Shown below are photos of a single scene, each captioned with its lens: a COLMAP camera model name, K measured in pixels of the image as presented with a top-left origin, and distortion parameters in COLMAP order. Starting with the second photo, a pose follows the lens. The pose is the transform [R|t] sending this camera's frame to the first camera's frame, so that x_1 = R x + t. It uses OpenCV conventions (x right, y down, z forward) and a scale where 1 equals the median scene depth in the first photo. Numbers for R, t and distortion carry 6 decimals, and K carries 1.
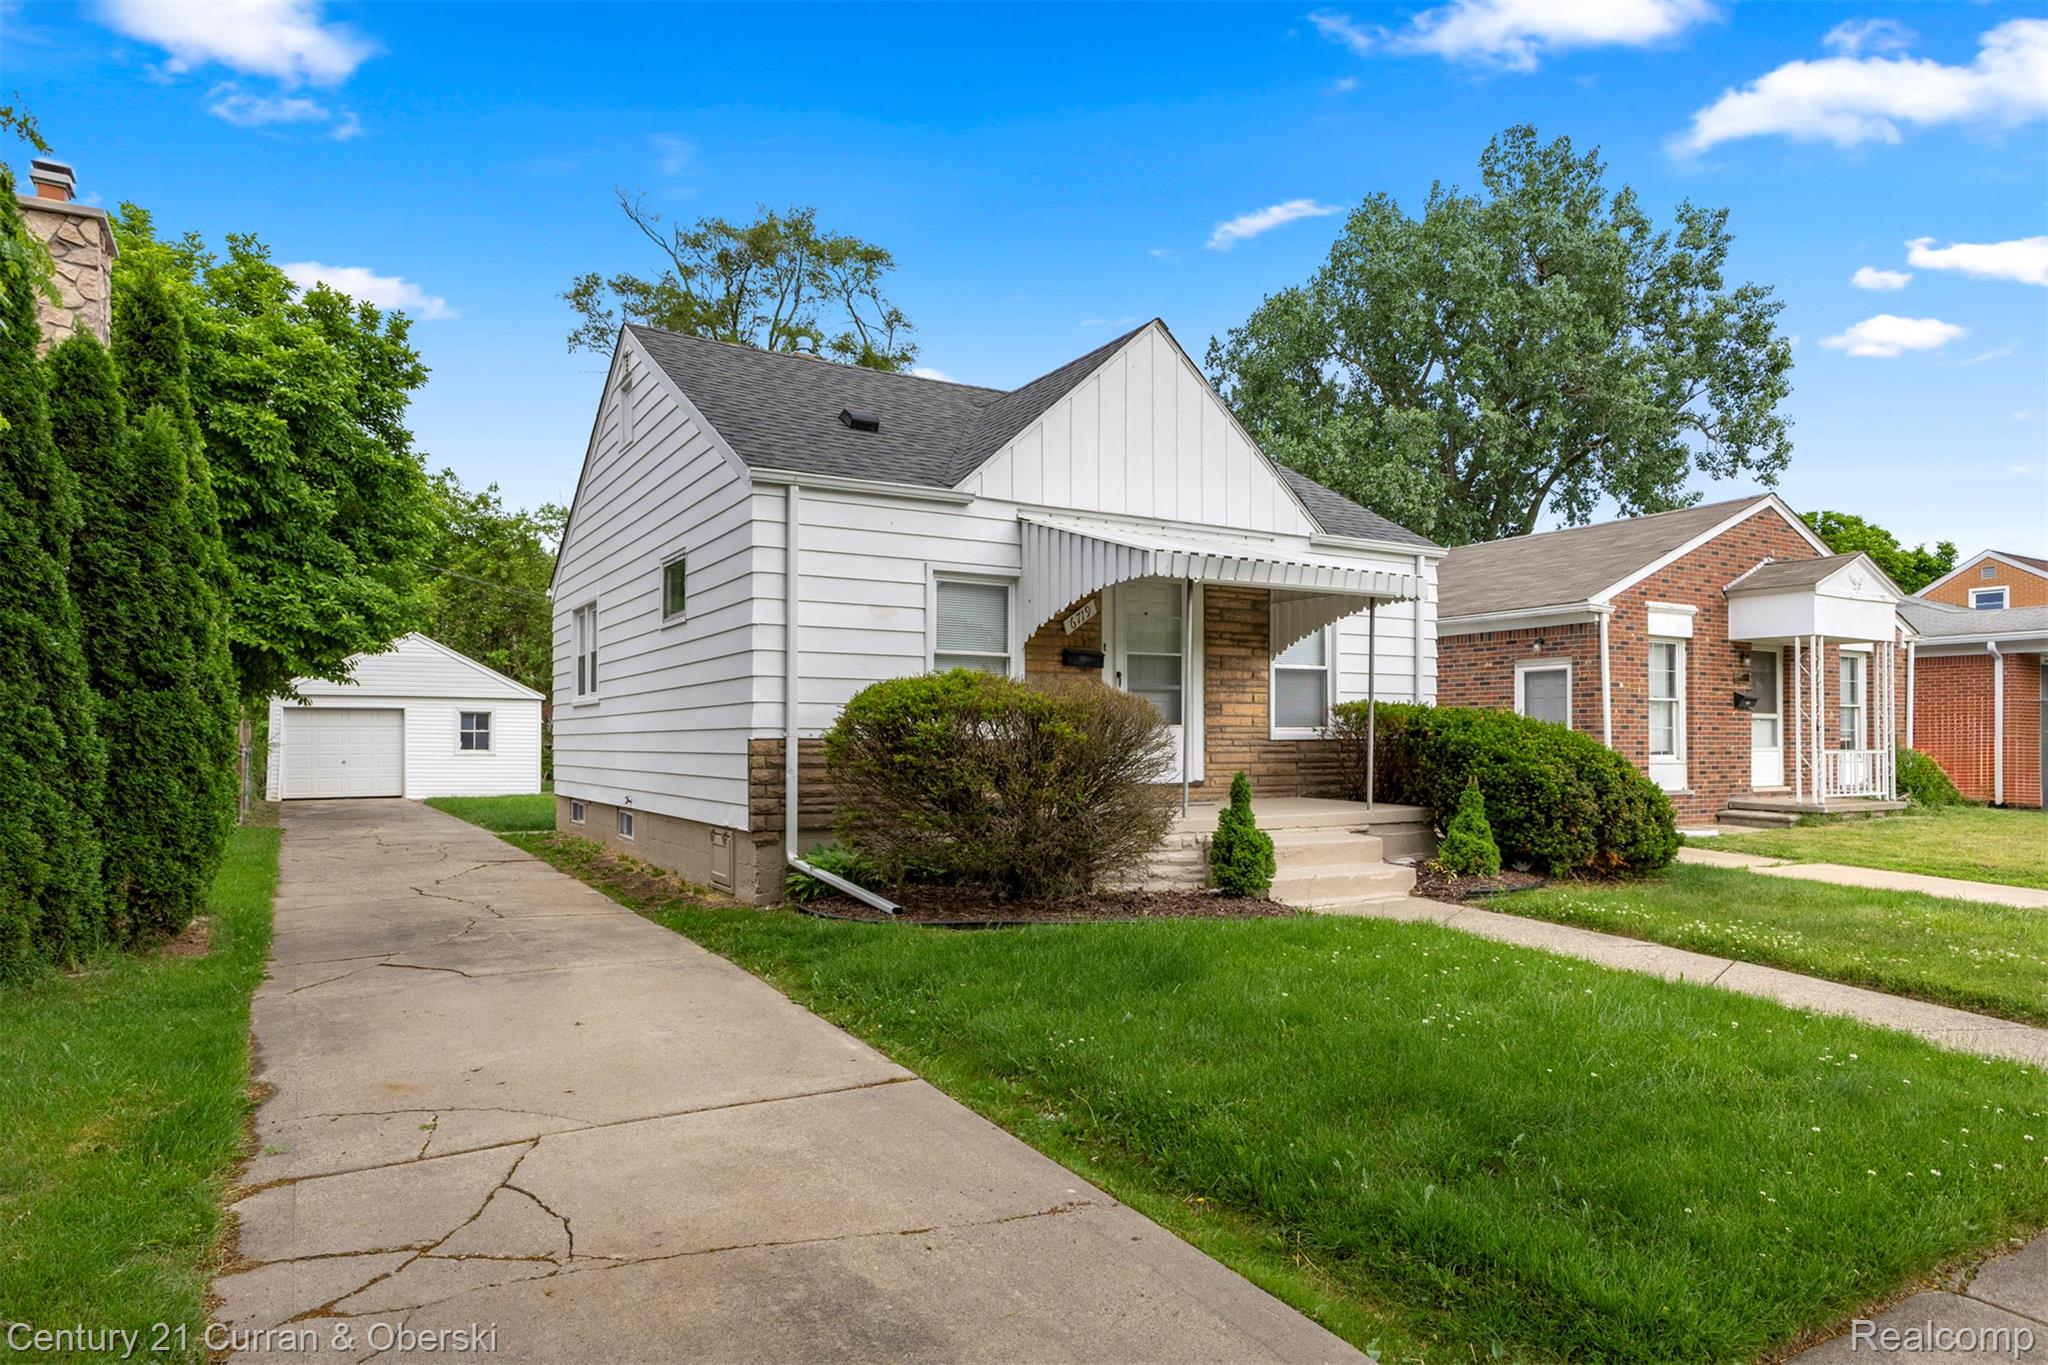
lens RADIAL K [[1200.4, 0, 1057.0], [0, 1200.4, 666.2], [0, 0, 1]] dist [-0.009467, 0.000601]
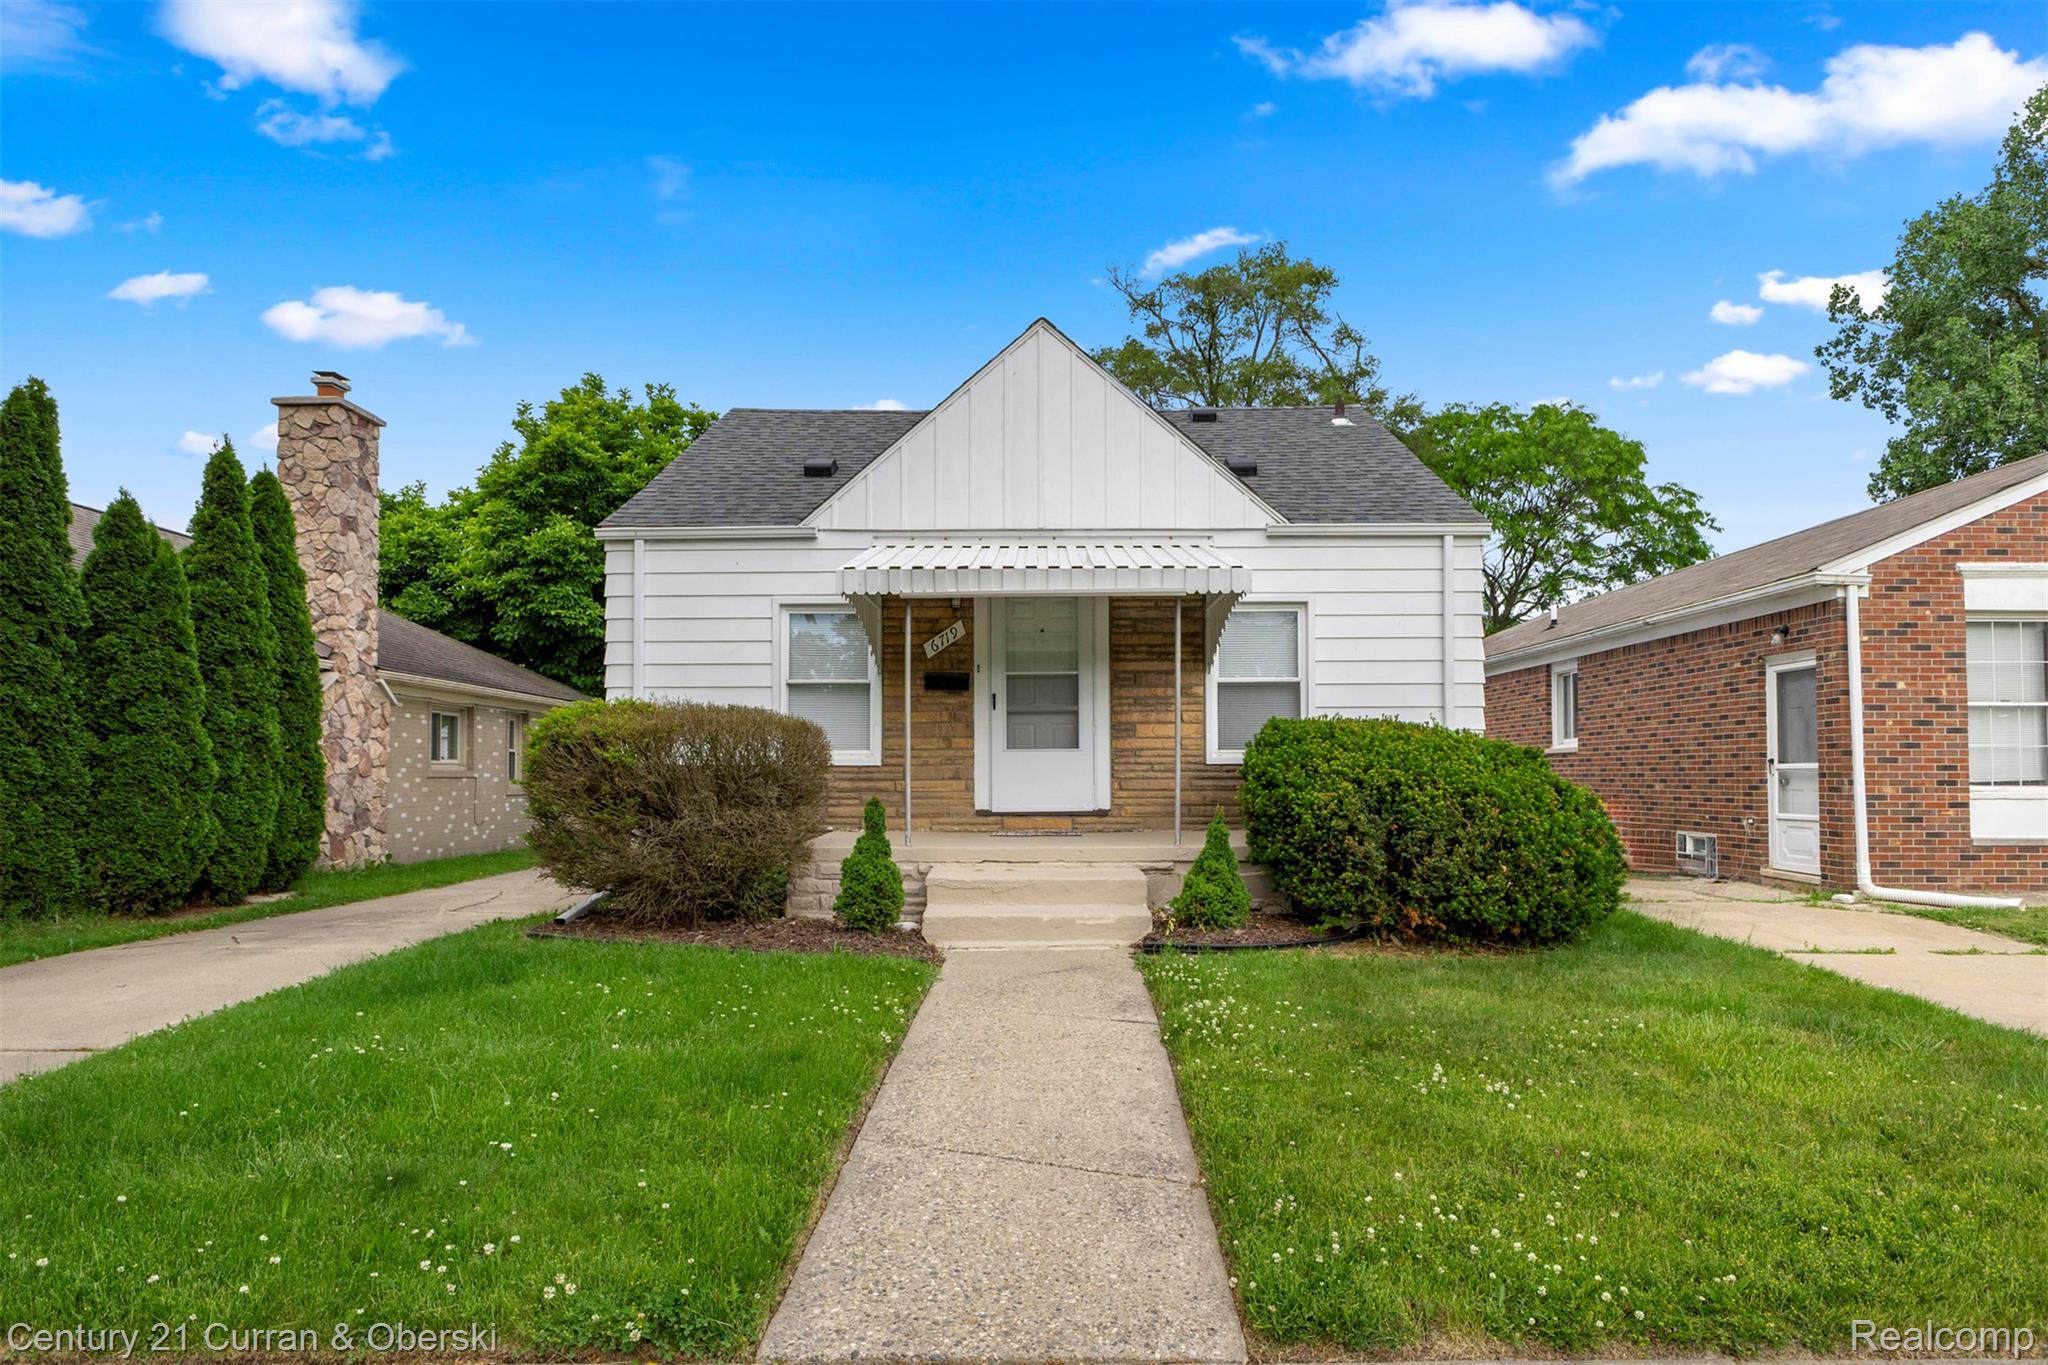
lens RADIAL K [[1200.4, 0, 1057.0], [0, 1200.4, 666.2], [0, 0, 1]] dist [-0.009467, 0.000601]
pose [[0.854170, -0.048503, -0.517727, 0.552273], [0.033559, 0.998707, -0.038197, 0.019663], [0.518910, 0.015252, 0.854693, 0.195528]]
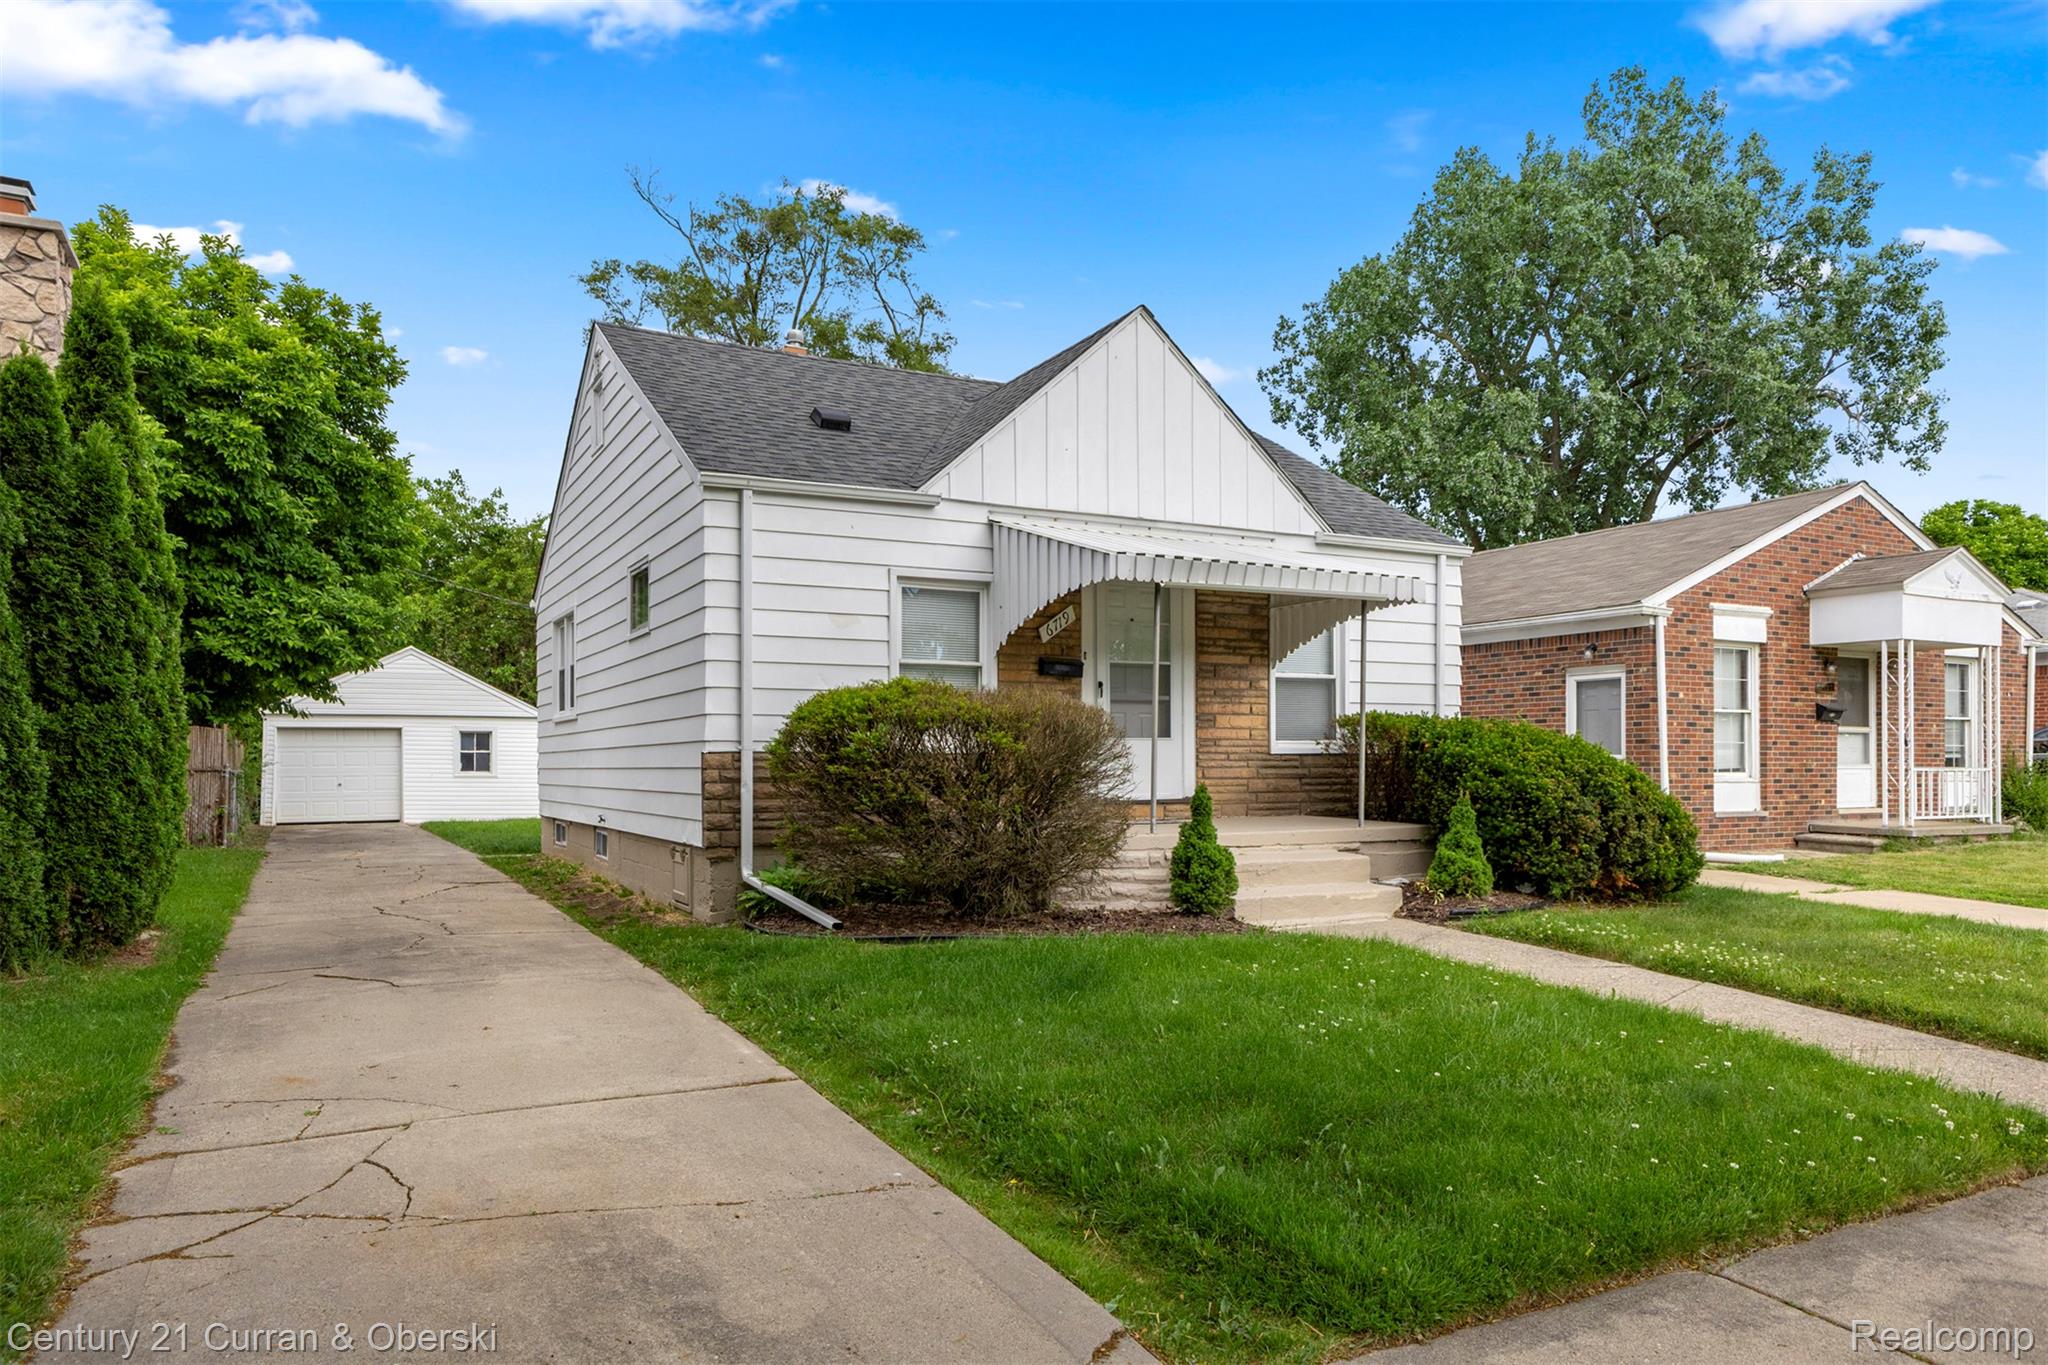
lens RADIAL K [[1325.8, 0, 1047.4], [0, 1325.8, 690.8], [0, 0, 1]] dist [-0.000116, -0.005362]
pose [[0.998365, -0.004738, -0.056966, 0.064797], [0.005140, 0.999963, 0.006911, 0.003956], [0.056932, -0.007192, 0.998352, -0.041529]]
